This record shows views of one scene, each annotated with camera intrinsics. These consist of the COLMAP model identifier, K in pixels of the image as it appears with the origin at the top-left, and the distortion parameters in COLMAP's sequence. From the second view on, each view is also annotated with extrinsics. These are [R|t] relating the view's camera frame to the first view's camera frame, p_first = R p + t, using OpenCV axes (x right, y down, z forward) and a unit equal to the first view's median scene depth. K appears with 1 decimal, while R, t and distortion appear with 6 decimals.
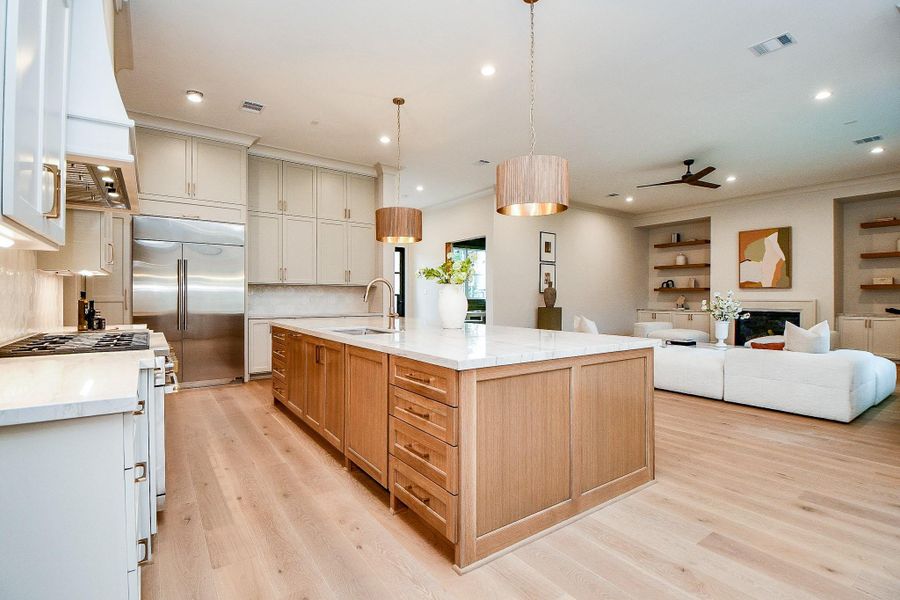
lens RADIAL K [[431.0, 0, 437.4], [0, 431.0, 300.0], [0, 0, 1]] dist [-0.008544, -0.003493]
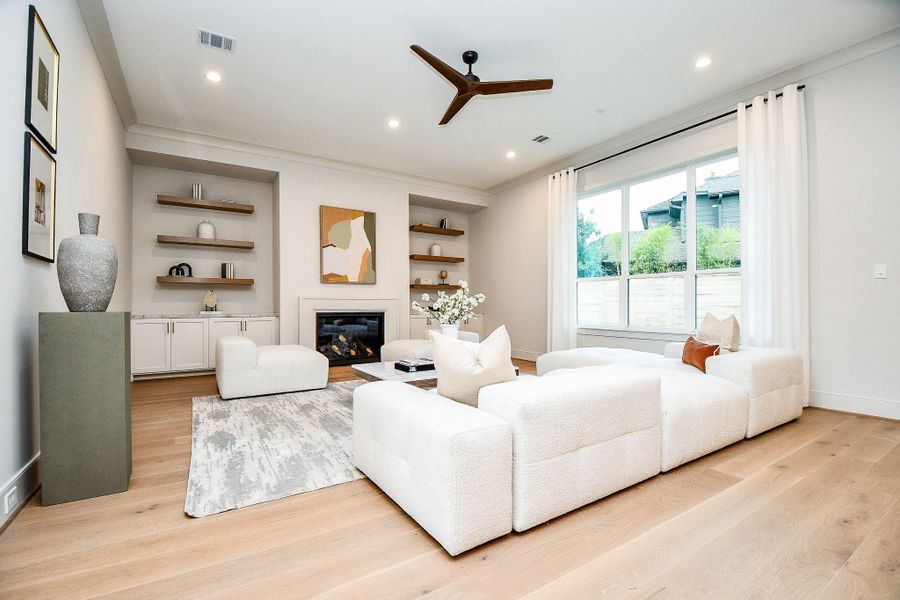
lens RADIAL K [[404.5, 0, 455.2], [0, 404.5, 304.2], [0, 0, 1]] dist [0.002283, -0.015079]
pose [[0.029300, 0.005140, 0.999557, 0.023468], [0.007877, 0.999955, -0.005373, 0.016301], [-0.999540, 0.008031, 0.029258, 0.782800]]
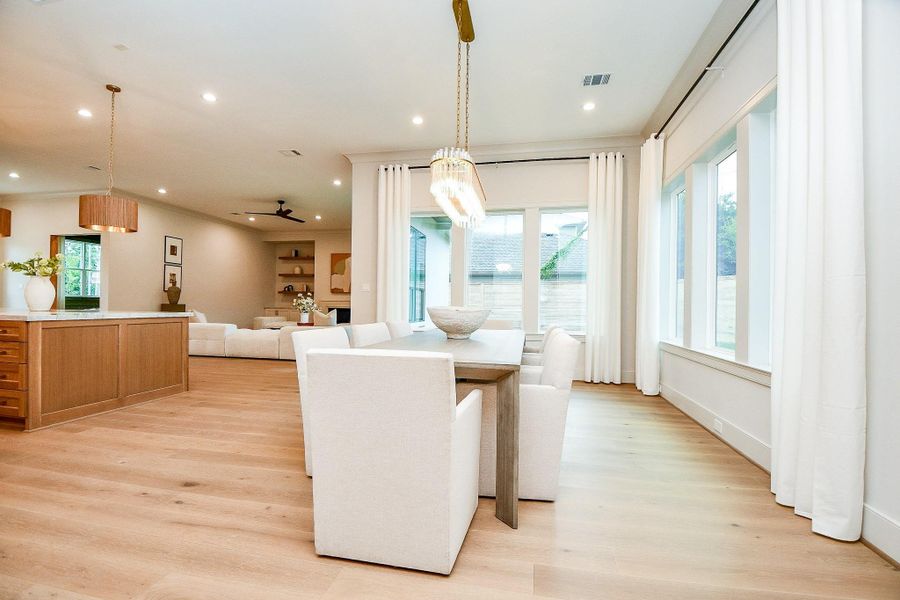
lens RADIAL K [[431.0, 0, 462.2], [0, 431.0, 307.6], [0, 0, 1]] dist [-0.008544, -0.003493]
pose [[0.723442, 0.010911, 0.690299, 0.030908], [-0.014069, 0.999900, -0.001060, 0.018399], [-0.690242, -0.008945, 0.723524, -0.359091]]
